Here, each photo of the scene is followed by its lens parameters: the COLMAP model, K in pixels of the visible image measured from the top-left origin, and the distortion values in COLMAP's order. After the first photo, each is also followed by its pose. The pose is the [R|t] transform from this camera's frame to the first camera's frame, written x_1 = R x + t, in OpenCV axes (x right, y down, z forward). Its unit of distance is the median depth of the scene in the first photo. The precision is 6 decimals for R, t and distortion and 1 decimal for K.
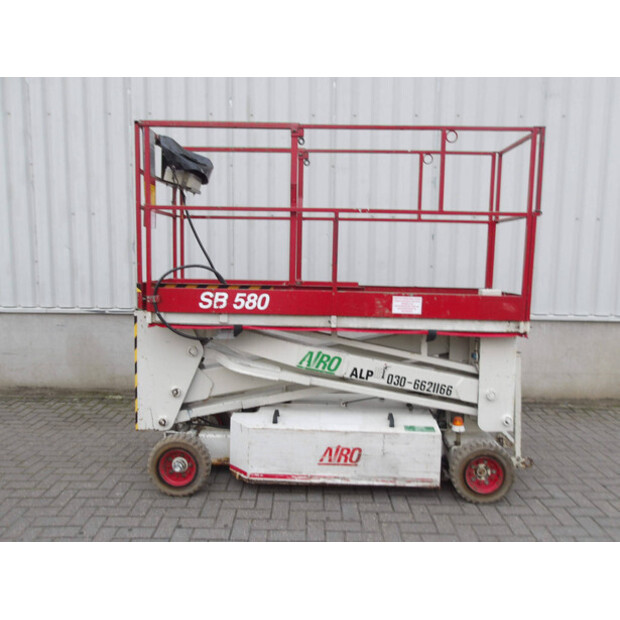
lens RADIAL K [[509.1, 0, 311.4], [0, 509.1, 311.7], [0, 0, 1]] dist [0.004322, 0.003559]
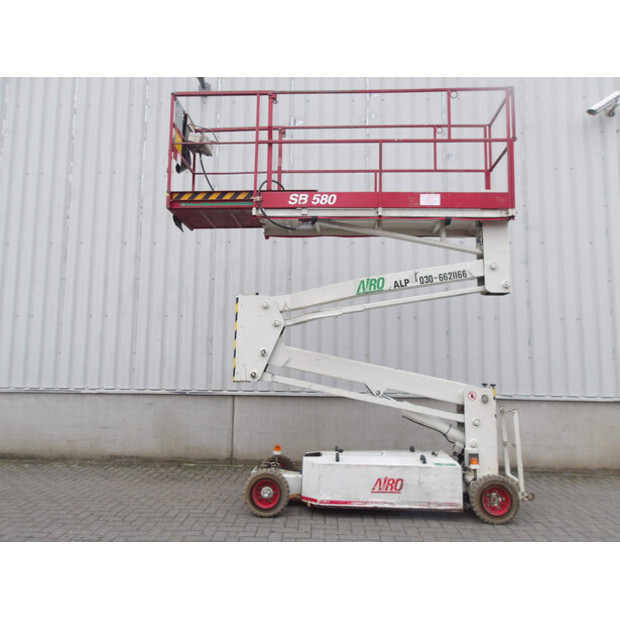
lens RADIAL K [[509.1, 0, 314.1], [0, 509.1, 308.7], [0, 0, 1]] dist [0.004322, 0.003559]
pose [[0.999705, -0.000972, -0.024272, -0.101899], [-0.004519, 0.974322, -0.225113, 0.130214], [0.023868, 0.225157, 0.974030, -0.413199]]
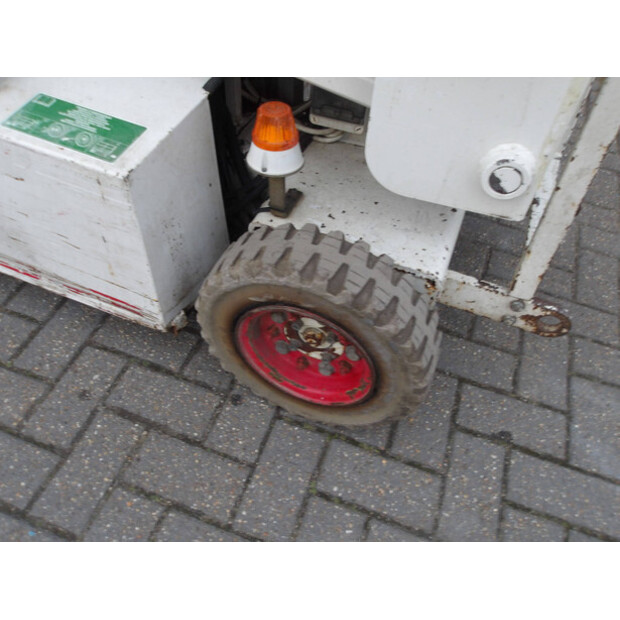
lens RADIAL K [[509.1, 0, 309.7], [0, 509.1, 309.9], [0, 0, 1]] dist [0.004322, 0.003559]
pose [[0.940202, 0.288413, -0.181213, 0.370499], [-0.085396, 0.714611, 0.694290, 0.120822], [0.329739, -0.637298, 0.696508, 0.814783]]
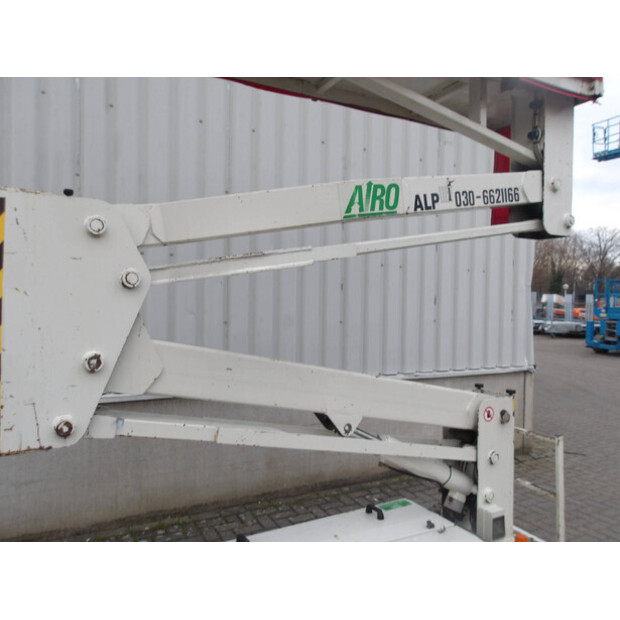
lens RADIAL K [[509.1, 0, 313.5], [0, 509.1, 311.2], [0, 0, 1]] dist [0.004322, 0.003559]
pose [[0.873828, -0.009964, 0.486133, -0.339835], [0.050266, 0.996284, -0.069933, -0.081433], [-0.483630, 0.085545, 0.871082, 0.475933]]
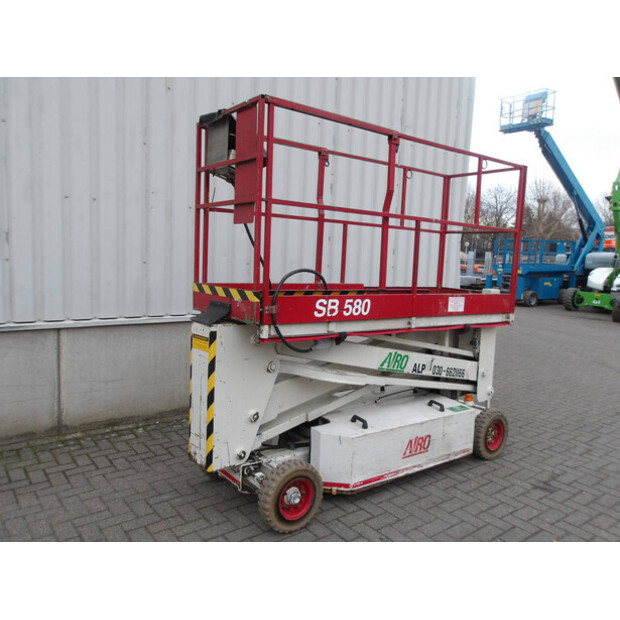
lens RADIAL K [[509.1, 0, 311.5], [0, 509.1, 310.9], [0, 0, 1]] dist [0.004322, 0.003559]
pose [[0.777519, -0.050320, 0.626843, -0.769877], [0.040097, 0.998732, 0.030438, -0.044713], [-0.627580, 0.001468, 0.778550, 0.291472]]
